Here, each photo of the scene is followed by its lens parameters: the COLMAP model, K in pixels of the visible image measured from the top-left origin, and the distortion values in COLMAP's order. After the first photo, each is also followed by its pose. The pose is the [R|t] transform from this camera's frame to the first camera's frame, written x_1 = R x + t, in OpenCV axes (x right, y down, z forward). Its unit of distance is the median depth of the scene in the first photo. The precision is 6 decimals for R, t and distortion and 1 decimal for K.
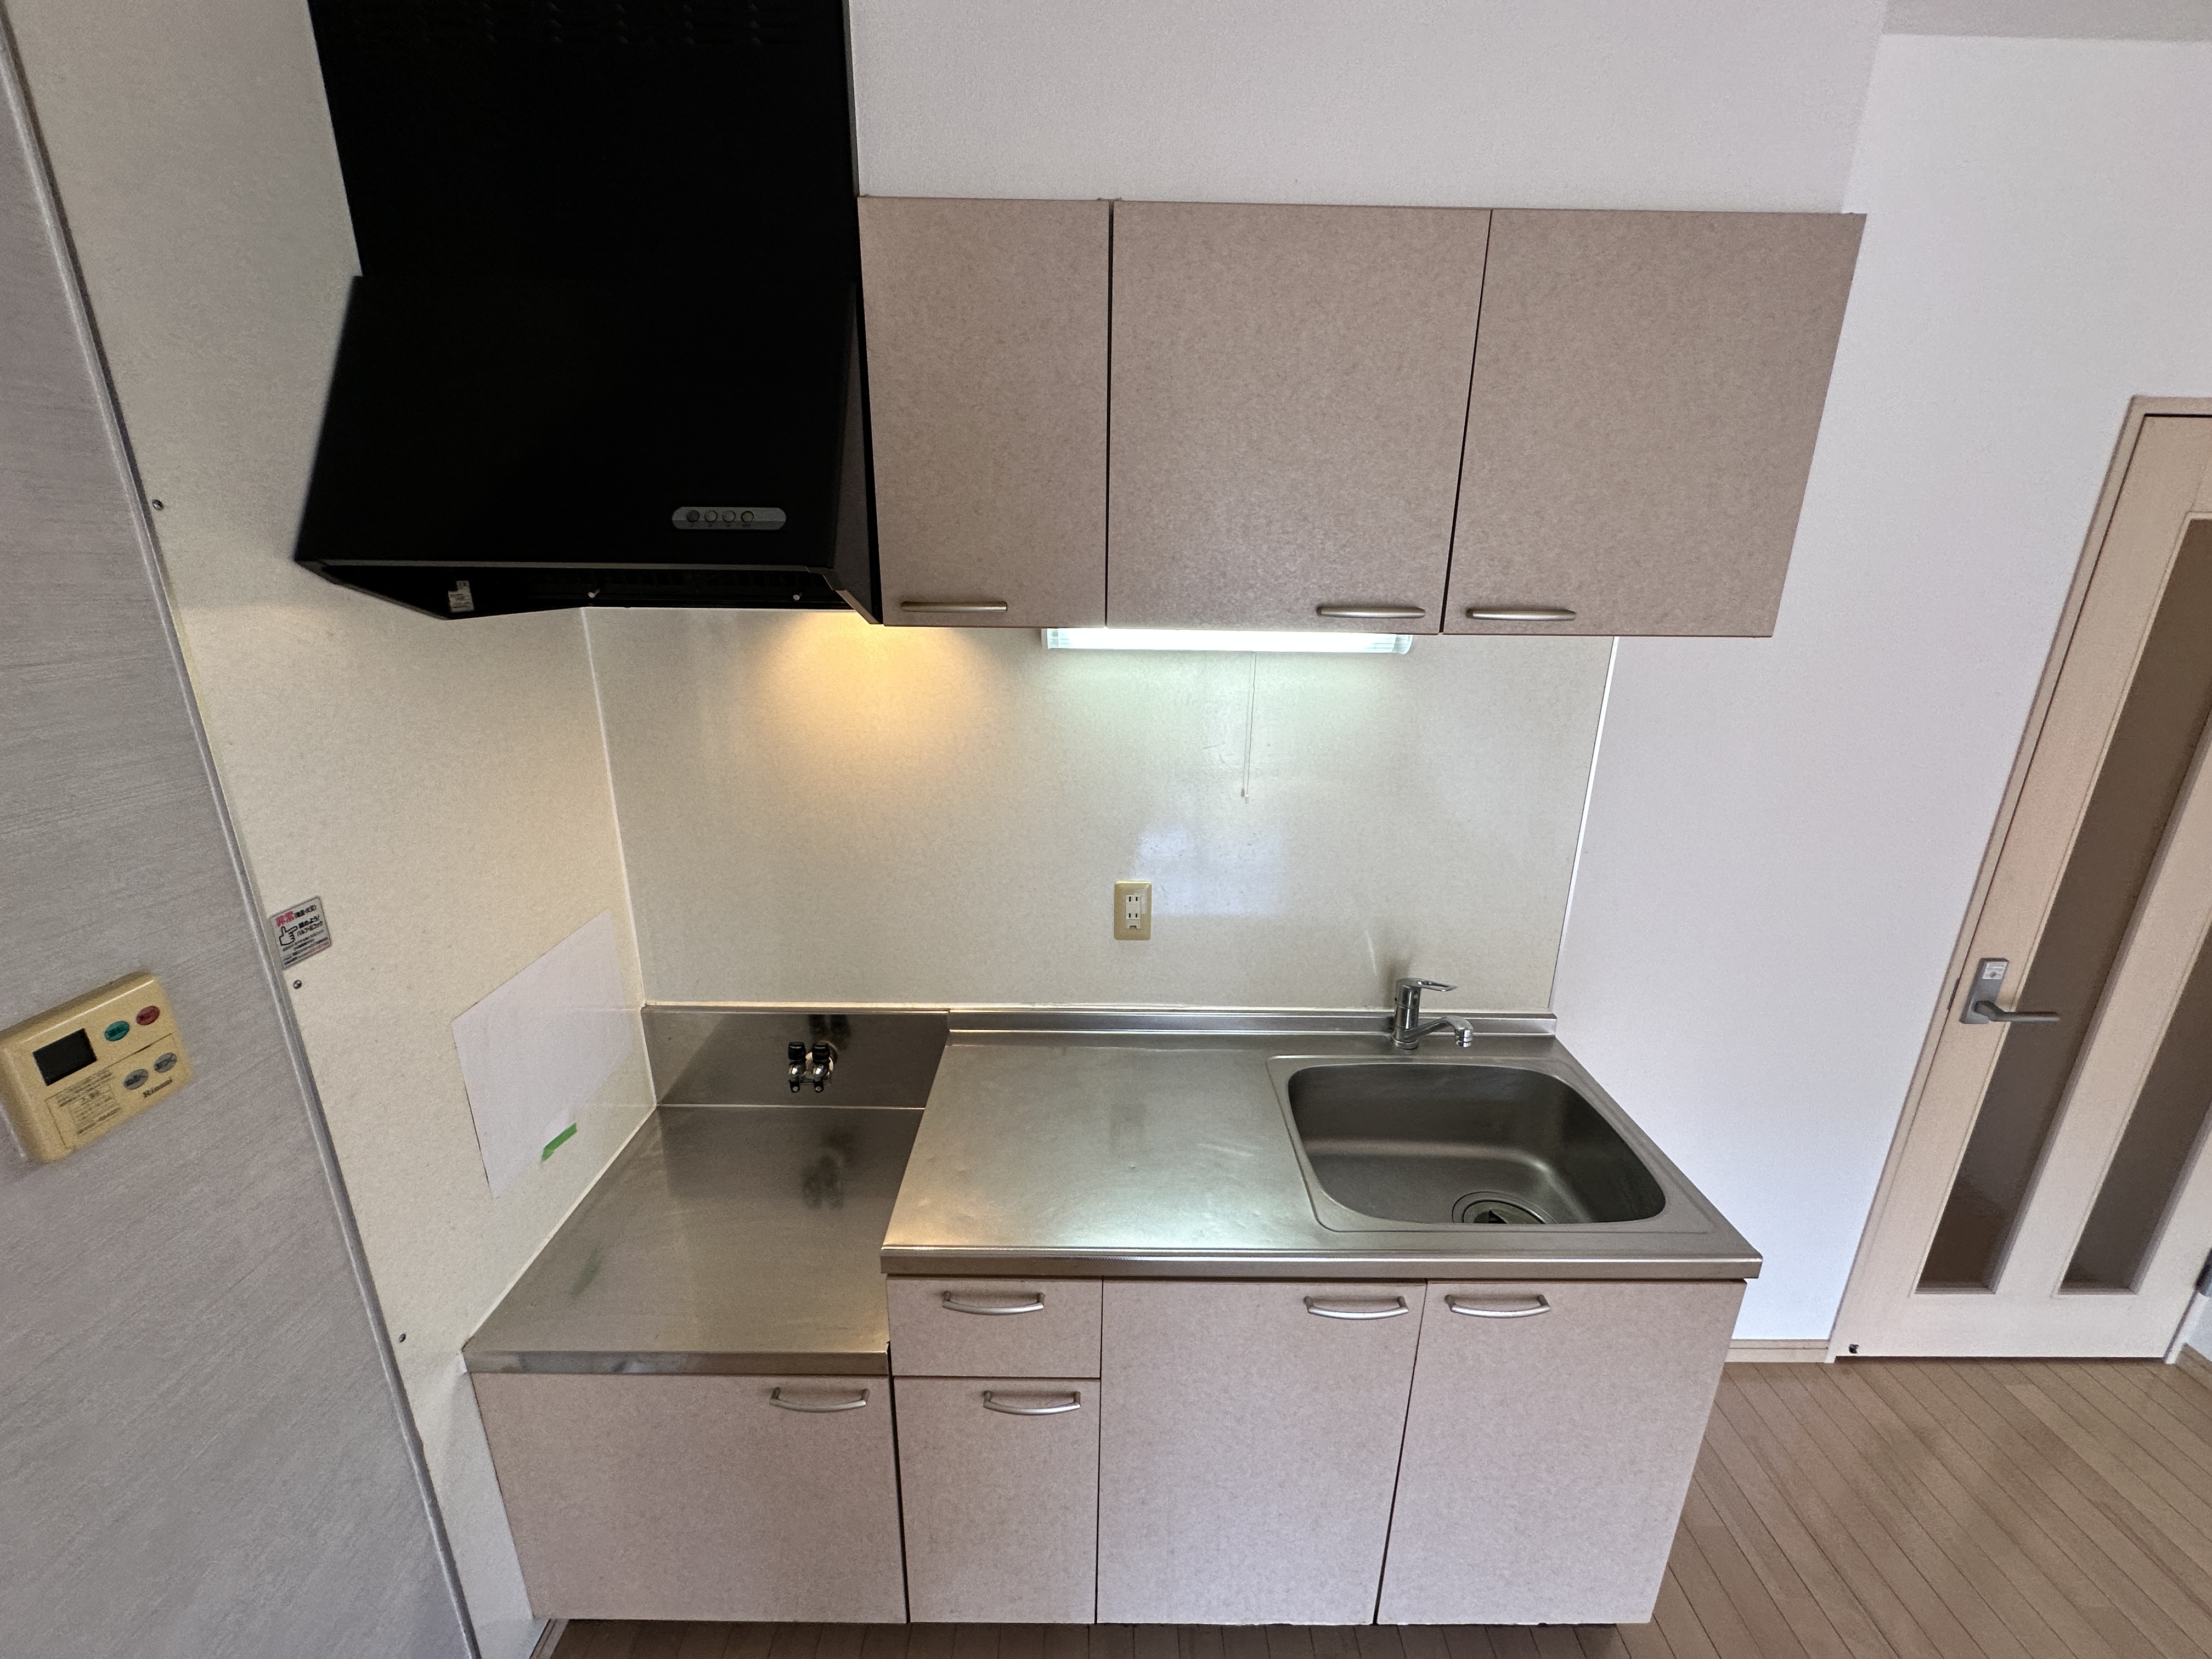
lens RADIAL K [[884.3, 0, 1095.0], [0, 884.3, 826.8], [0, 0, 1]] dist [0.006380, 0.001602]
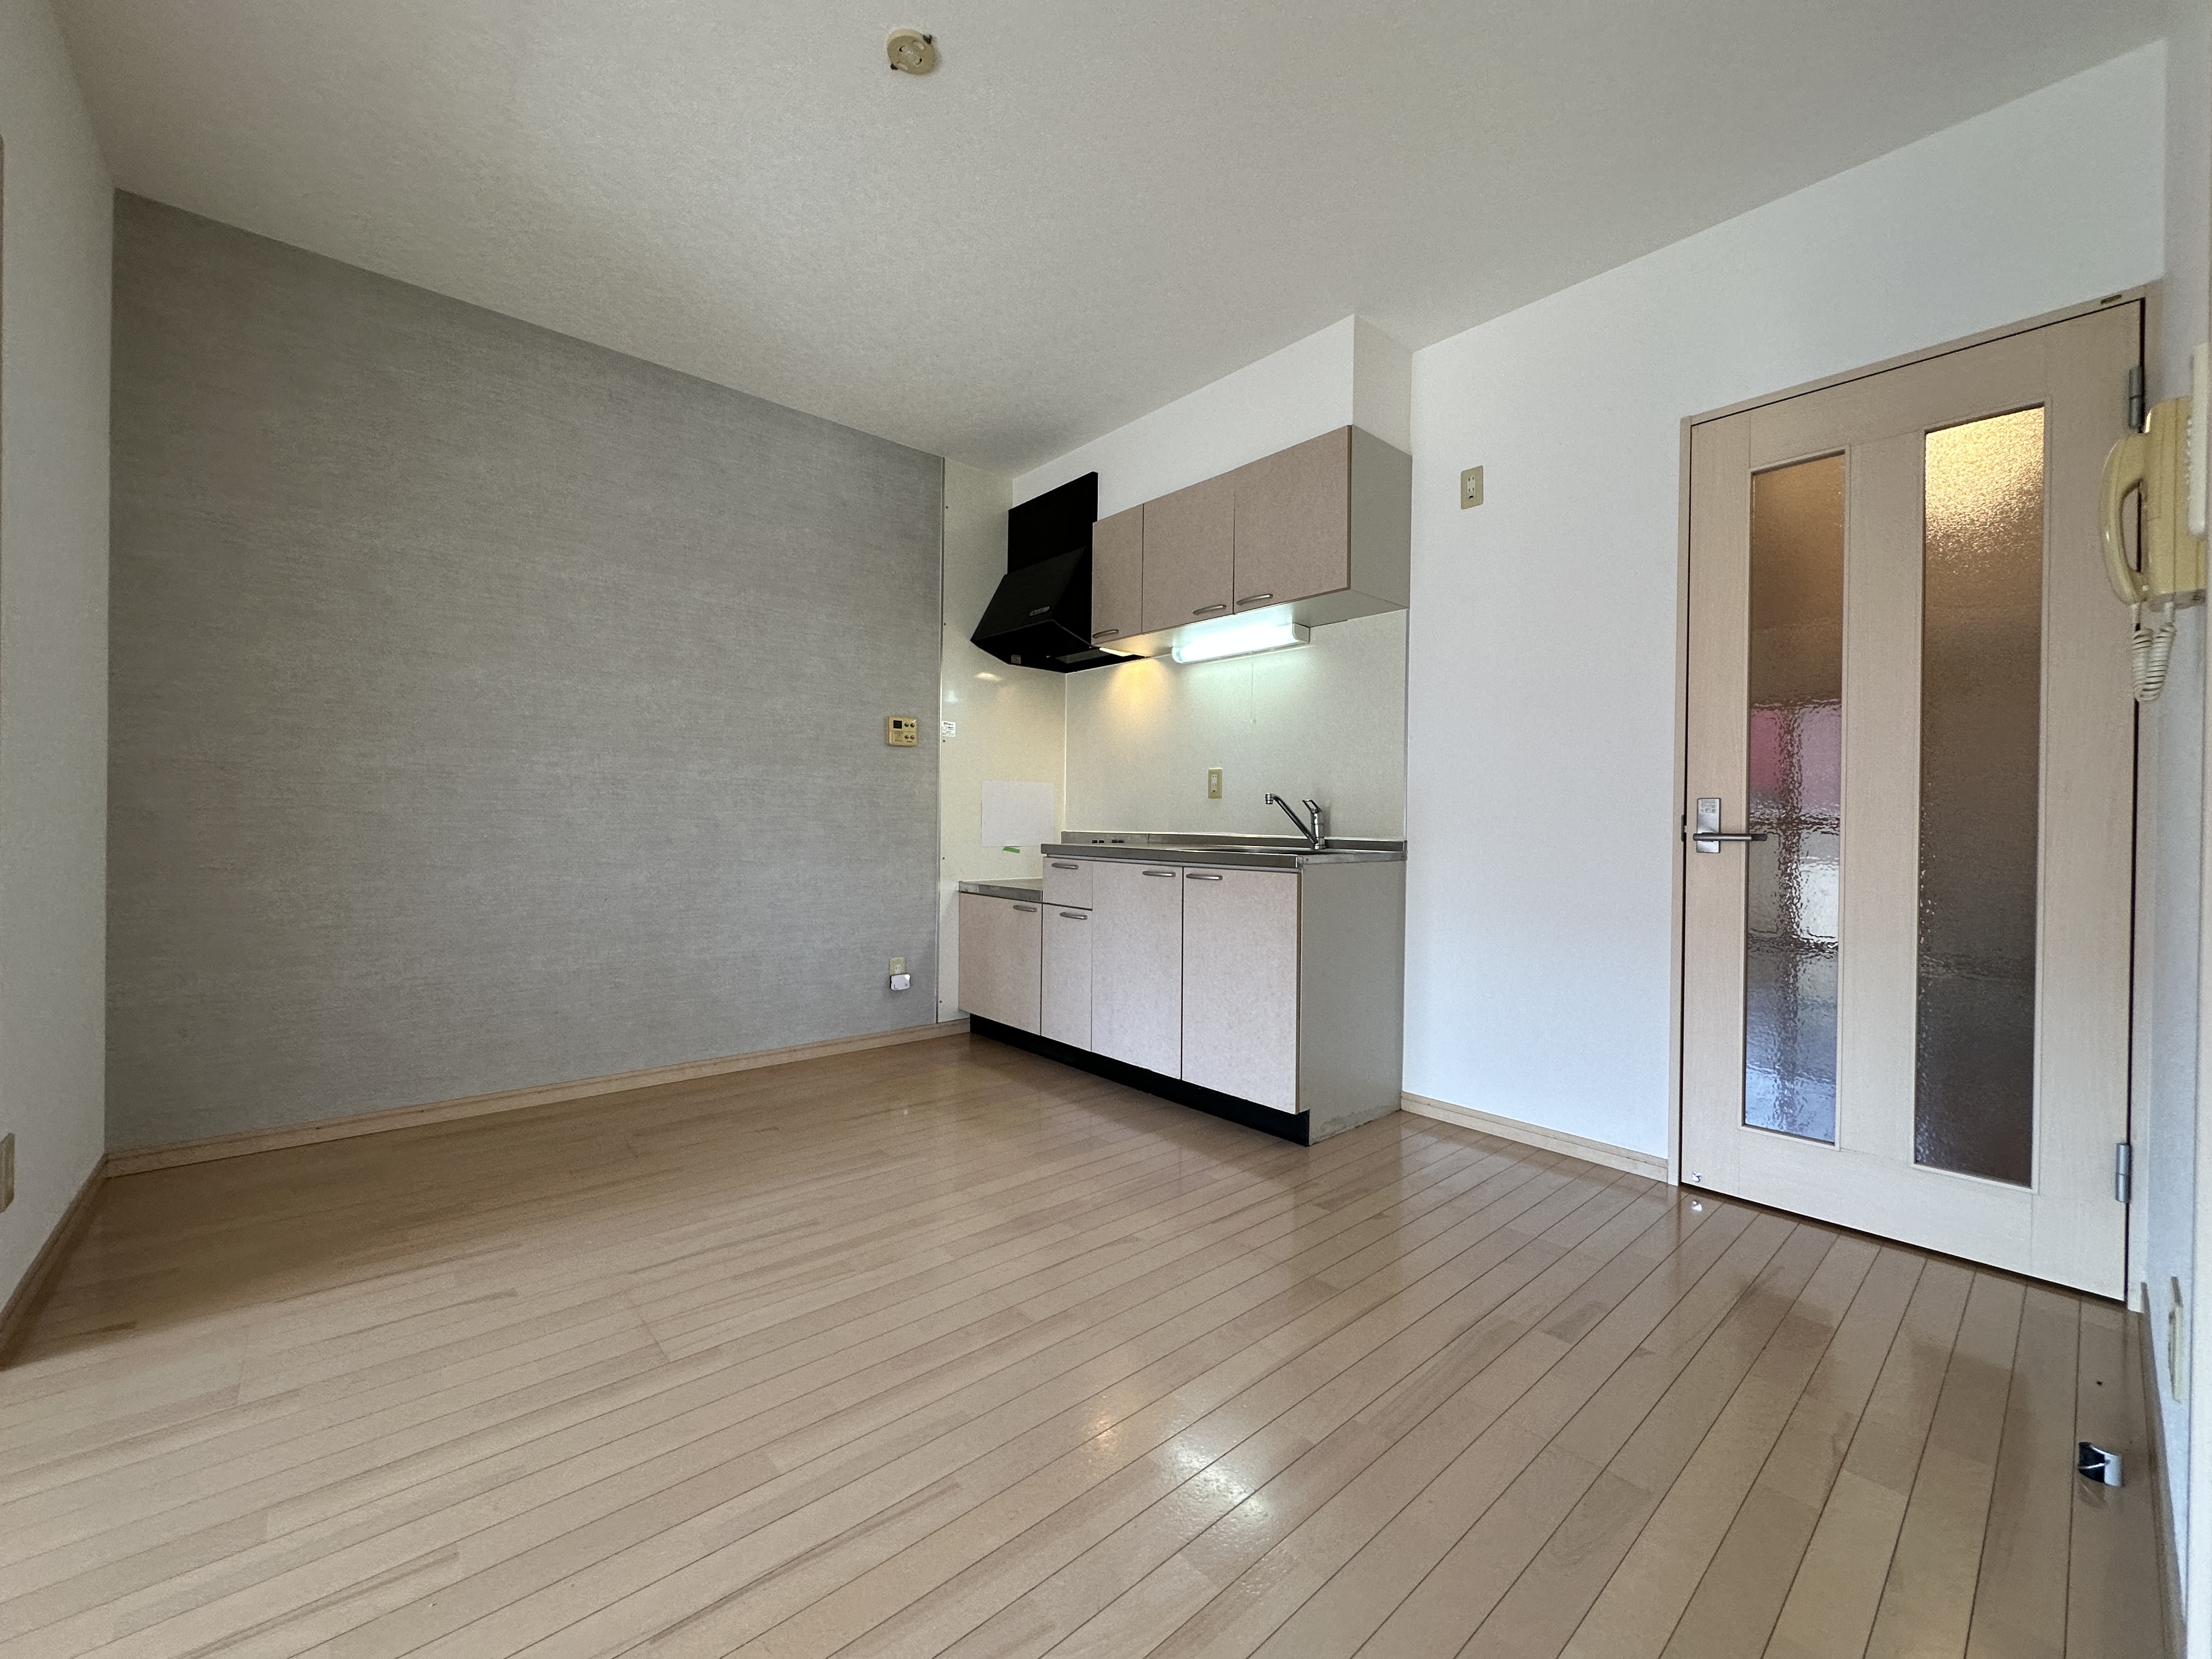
lens RADIAL K [[884.3, 0, 1098.7], [0, 884.3, 827.3], [0, 0, 1]] dist [0.006380, 0.001602]
pose [[0.648766, 0.001557, -0.760986, 1.820164], [-0.226254, 0.955172, -0.190935, 0.822356], [0.726575, 0.296048, 0.620036, -0.578041]]
